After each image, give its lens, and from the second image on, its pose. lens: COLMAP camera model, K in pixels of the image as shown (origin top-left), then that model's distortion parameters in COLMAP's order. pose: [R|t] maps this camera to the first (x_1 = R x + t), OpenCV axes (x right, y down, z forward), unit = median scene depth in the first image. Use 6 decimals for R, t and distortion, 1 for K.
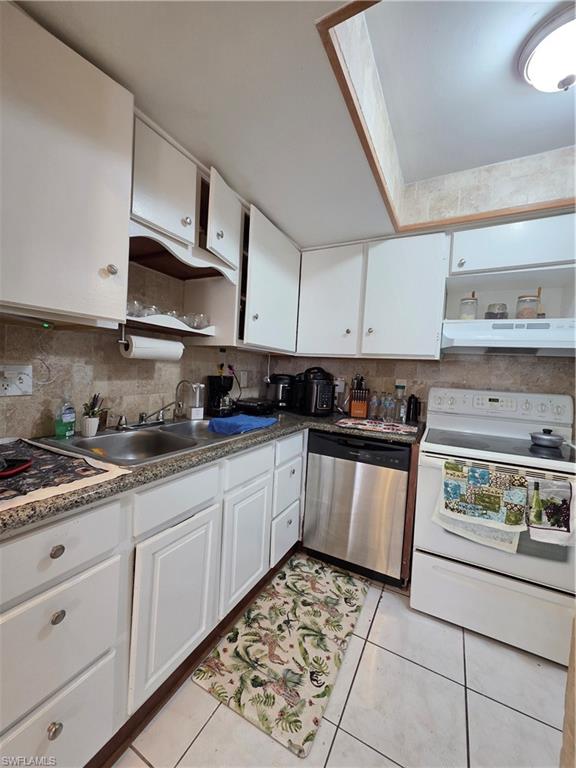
lens RADIAL K [[302.9, 0, 287.8], [0, 302.9, 381.9], [0, 0, 1]] dist [-0.001219, -0.000053]
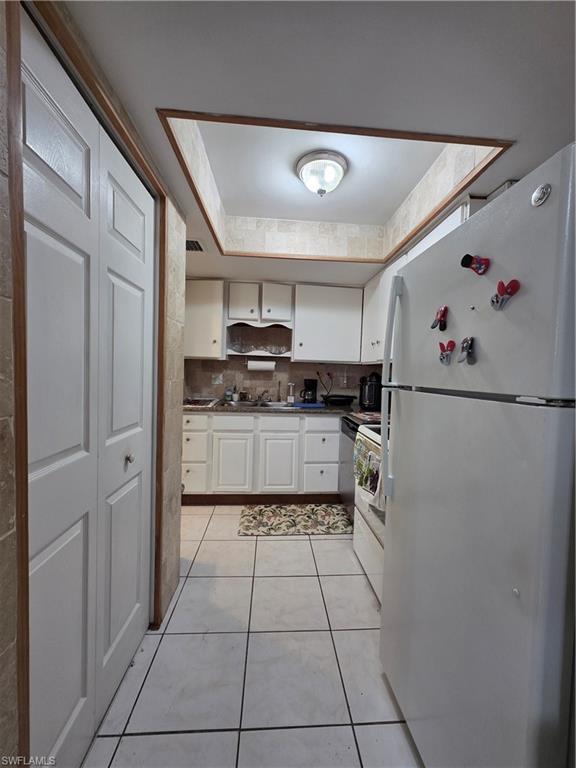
lens RADIAL K [[302.9, 0, 286.9], [0, 302.9, 382.9], [0, 0, 1]] dist [-0.001219, -0.000053]
pose [[0.527575, 0.000868, -0.849508, 1.581959], [-0.032935, 0.999269, -0.019432, 0.053064], [0.848870, 0.038230, 0.527217, 0.013234]]
